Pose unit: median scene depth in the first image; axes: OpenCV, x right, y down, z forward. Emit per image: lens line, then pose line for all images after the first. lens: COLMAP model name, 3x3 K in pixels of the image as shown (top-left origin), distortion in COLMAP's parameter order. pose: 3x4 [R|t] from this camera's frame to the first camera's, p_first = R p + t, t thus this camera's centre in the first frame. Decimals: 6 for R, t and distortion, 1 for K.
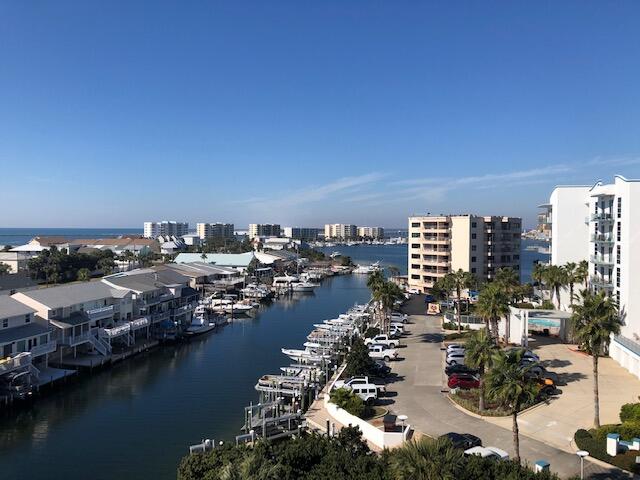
lens RADIAL K [[520.0, 0, 321.2], [0, 520.0, 235.1], [0, 0, 1]] dist [0.046778, -0.044861]
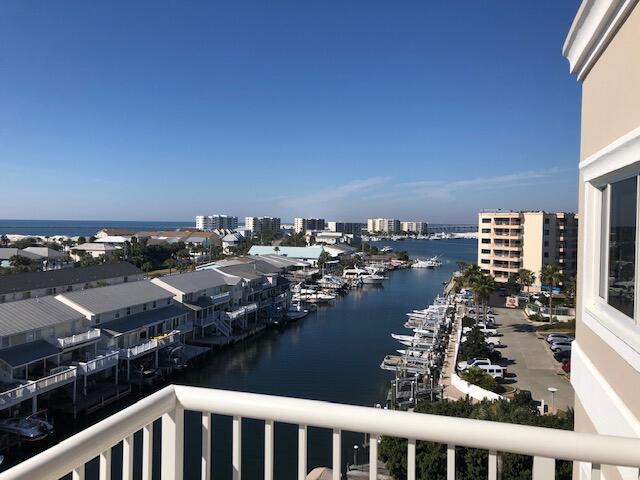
lens RADIAL K [[520.0, 0, 319.7], [0, 520.0, 238.1], [0, 0, 1]] dist [0.046778, -0.044861]
pose [[0.997578, 0.010173, -0.068802, -0.158994], [-0.009012, 0.999812, 0.017171, 0.000297], [0.068964, -0.016509, 0.997483, -0.101268]]
